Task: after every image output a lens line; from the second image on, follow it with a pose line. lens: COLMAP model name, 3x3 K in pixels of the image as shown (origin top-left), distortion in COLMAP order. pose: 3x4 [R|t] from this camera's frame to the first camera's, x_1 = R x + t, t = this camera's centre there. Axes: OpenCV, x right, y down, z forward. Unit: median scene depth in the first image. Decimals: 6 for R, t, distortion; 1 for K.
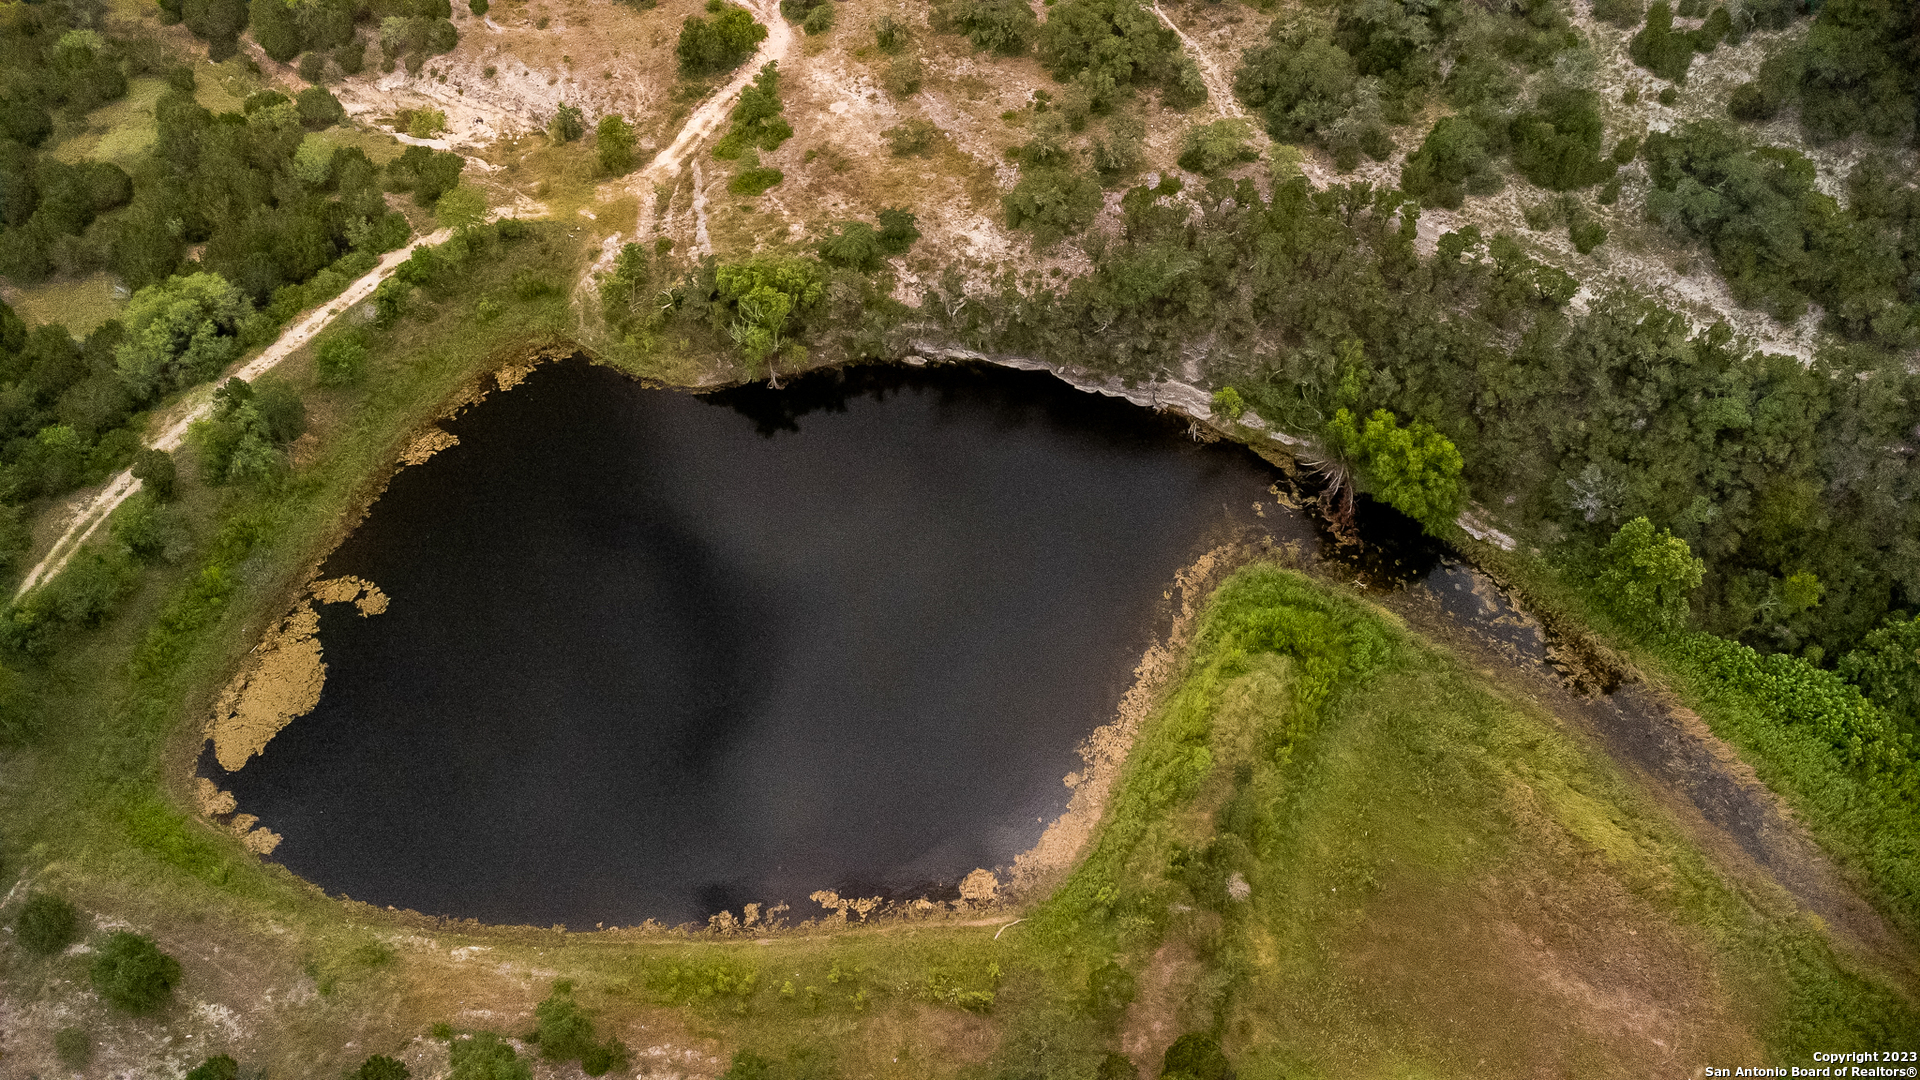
lens RADIAL K [[1385.5, 0, 947.6], [0, 1385.5, 524.0], [0, 0, 1]] dist [0.040864, -0.056943]
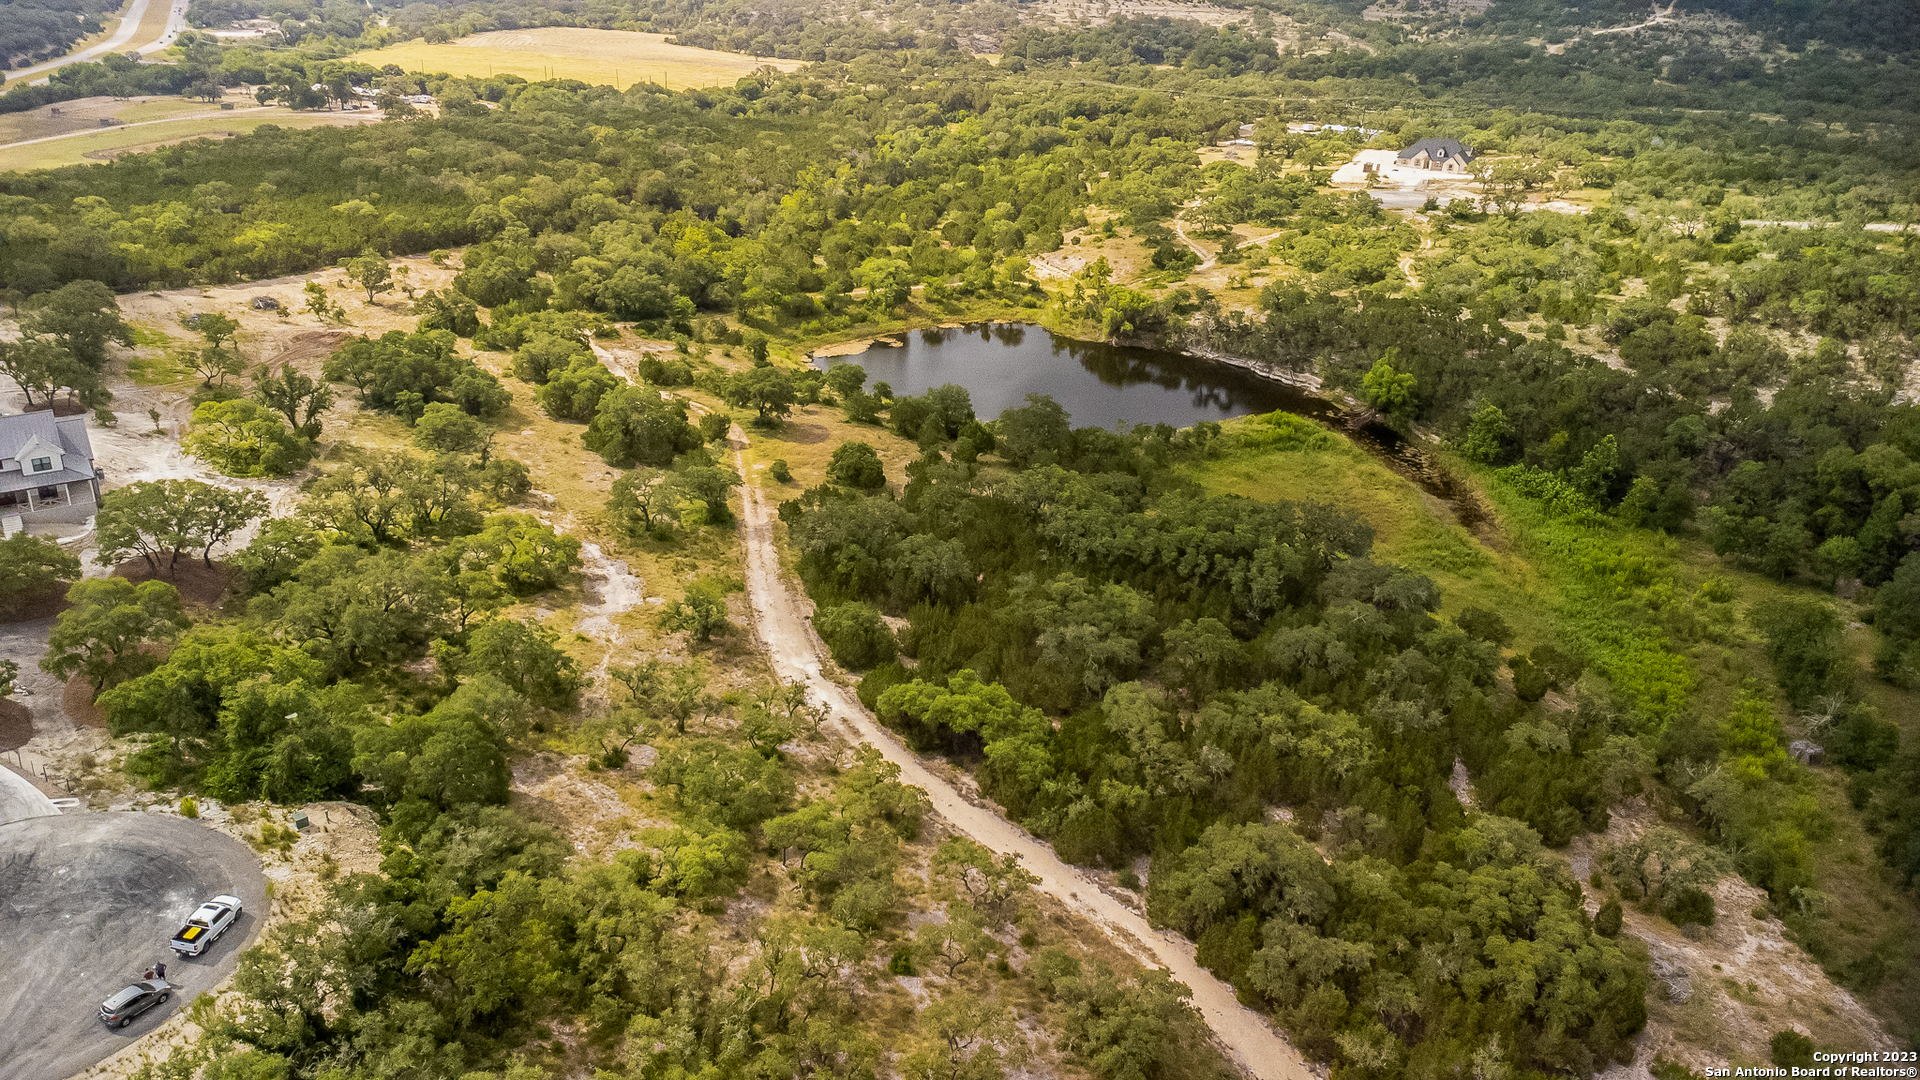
lens RADIAL K [[1385.5, 0, 941.4], [0, 1385.5, 522.0], [0, 0, 1]] dist [0.040864, -0.056943]
pose [[0.832665, 0.224345, -0.506298, 0.741856], [-0.441768, 0.820406, -0.363008, 0.948246], [0.333931, 0.525931, 0.782232, -0.502010]]
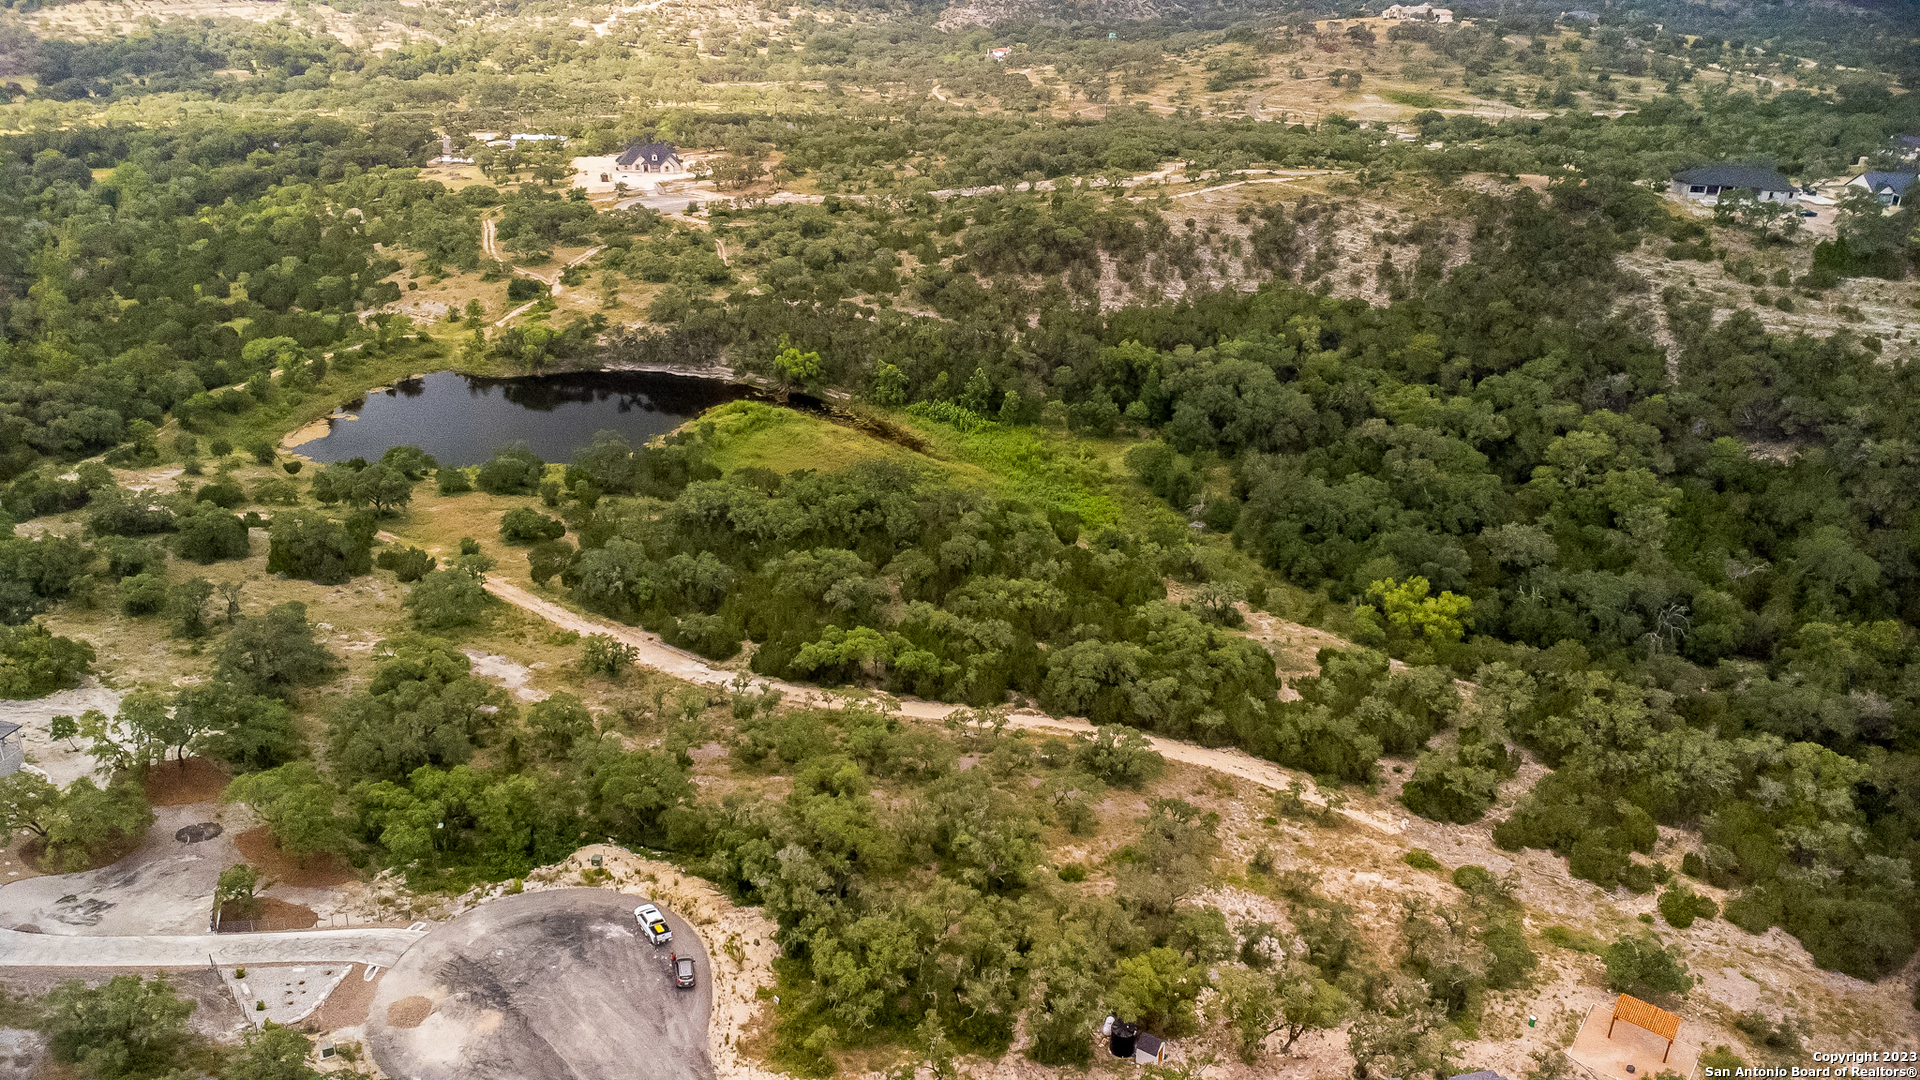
lens RADIAL K [[1385.5, 0, 936.4], [0, 1385.5, 517.4], [0, 0, 1]] dist [0.040864, -0.056943]
pose [[0.994855, -0.037026, 0.094303, 0.299060], [0.076436, 0.885249, -0.458794, 1.203947], [-0.066494, 0.463641, 0.883524, -0.937968]]
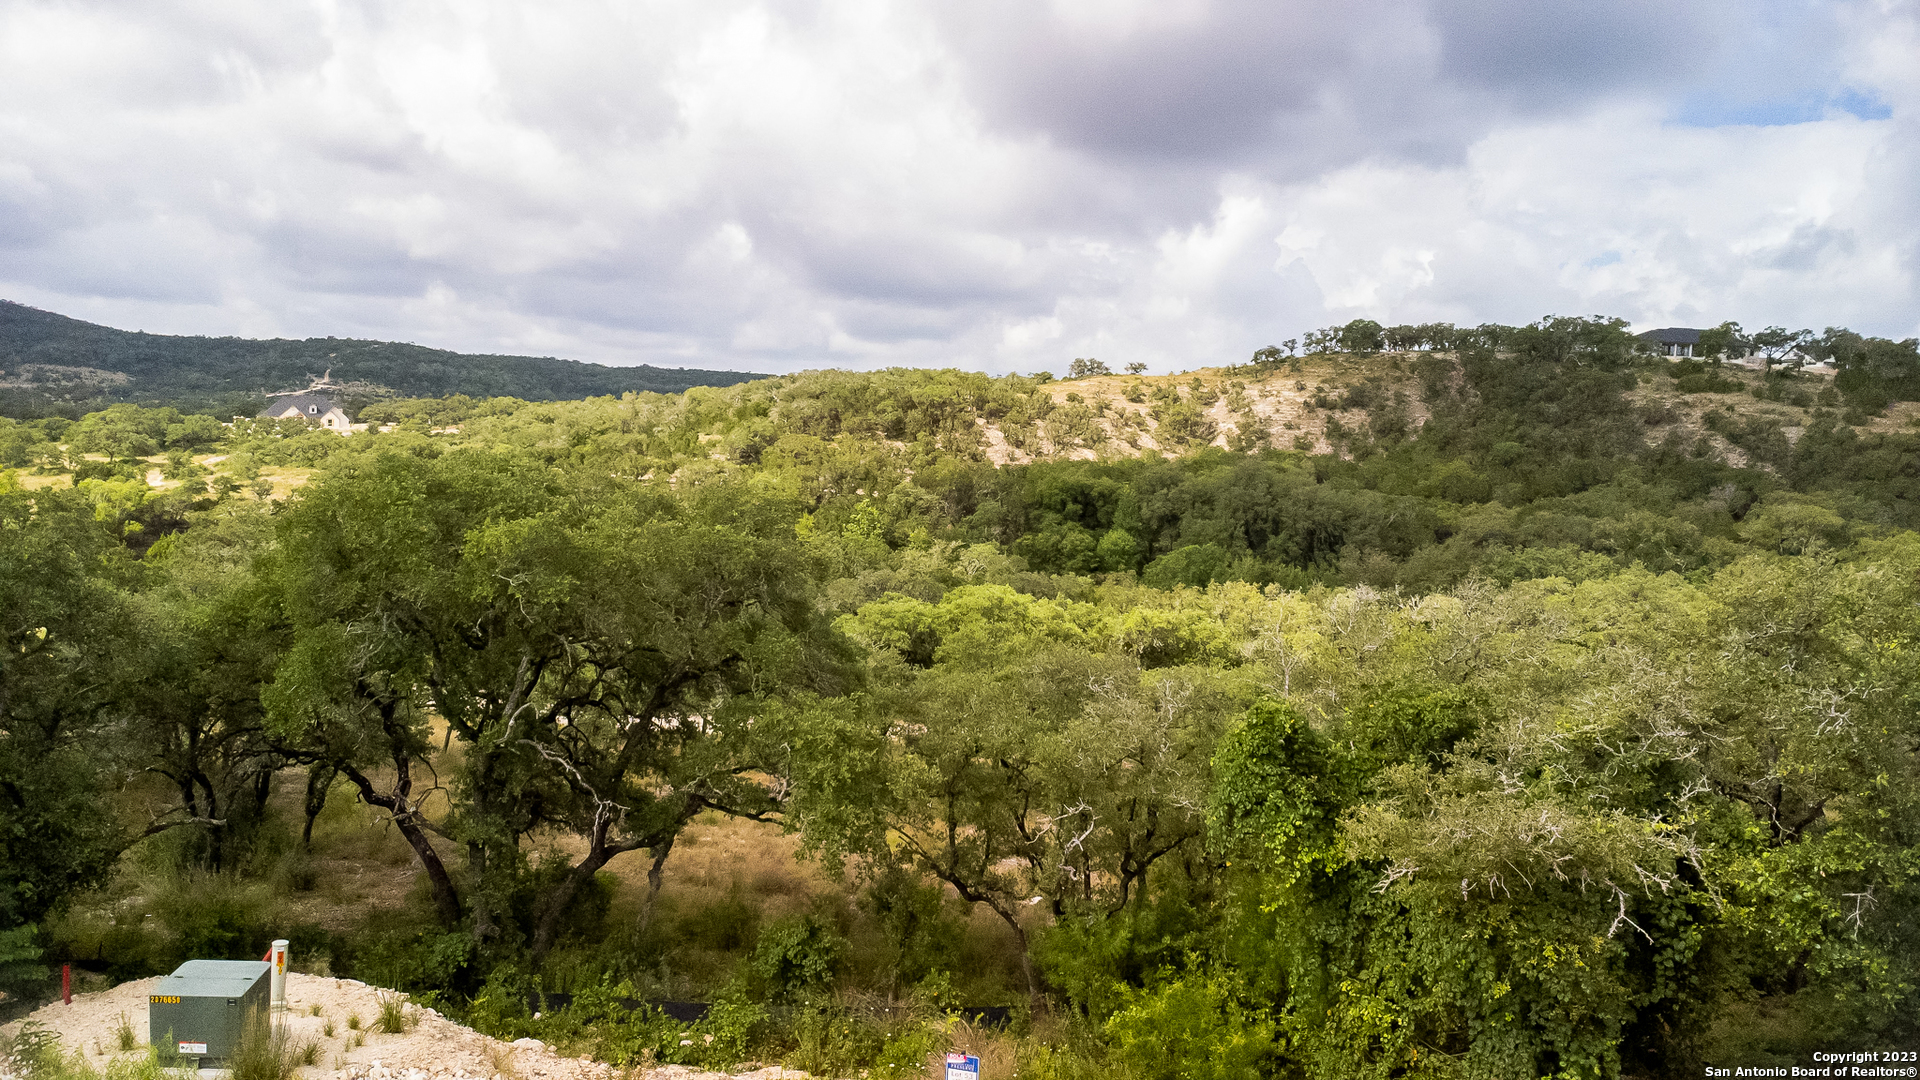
lens RADIAL K [[1385.5, 0, 934.4], [0, 1385.5, 533.6], [0, 0, 1]] dist [0.040864, -0.056943]
pose [[0.939803, -0.007327, 0.341638, 0.164343], [0.251517, 0.691615, -0.677058, 1.014727], [-0.231321, 0.722229, 0.651825, -0.080542]]
